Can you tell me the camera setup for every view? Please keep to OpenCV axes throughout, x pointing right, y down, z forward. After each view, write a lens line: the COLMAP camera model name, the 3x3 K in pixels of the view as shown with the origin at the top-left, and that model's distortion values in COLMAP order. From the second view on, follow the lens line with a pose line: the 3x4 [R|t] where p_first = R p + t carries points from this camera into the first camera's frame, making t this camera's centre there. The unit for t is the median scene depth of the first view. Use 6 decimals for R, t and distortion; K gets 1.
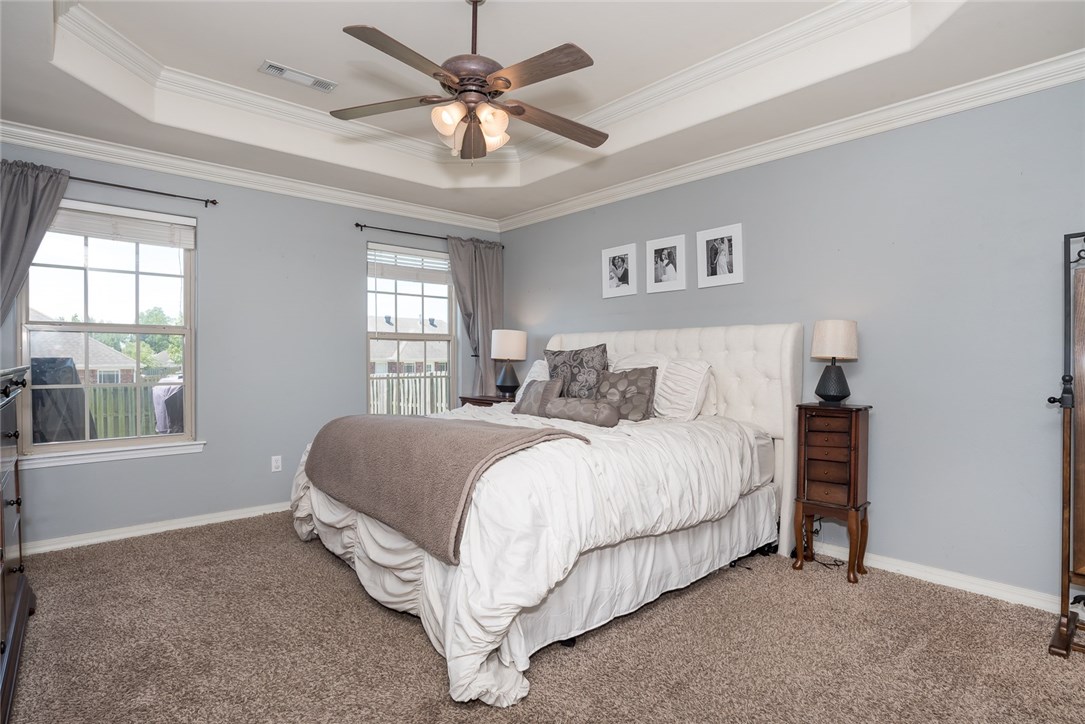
lens RADIAL K [[571.7, 0, 542.5], [0, 571.7, 362.0], [0, 0, 1]] dist [-0.001895, 0.000127]
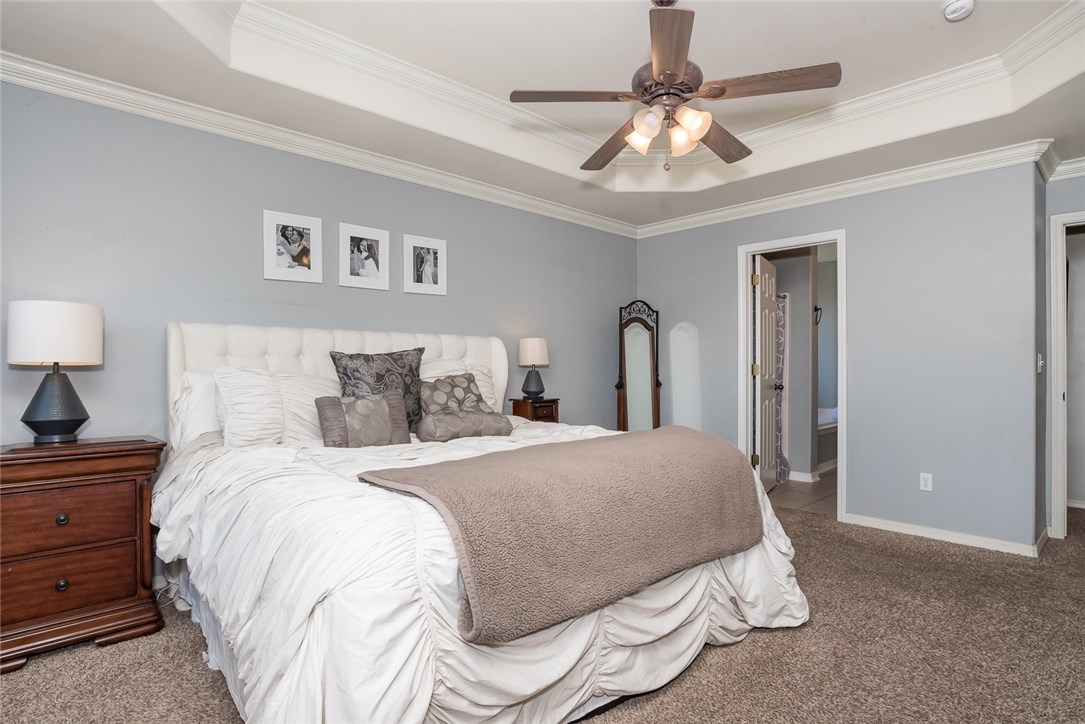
lens RADIAL K [[571.7, 0, 542.5], [0, 571.7, 362.0], [0, 0, 1]] dist [-0.001895, 0.000127]
pose [[-0.015586, 0.006146, 0.999860, -0.681105], [0.005341, 0.999967, -0.006064, -0.003932], [-0.999864, 0.005246, -0.015618, 0.764568]]
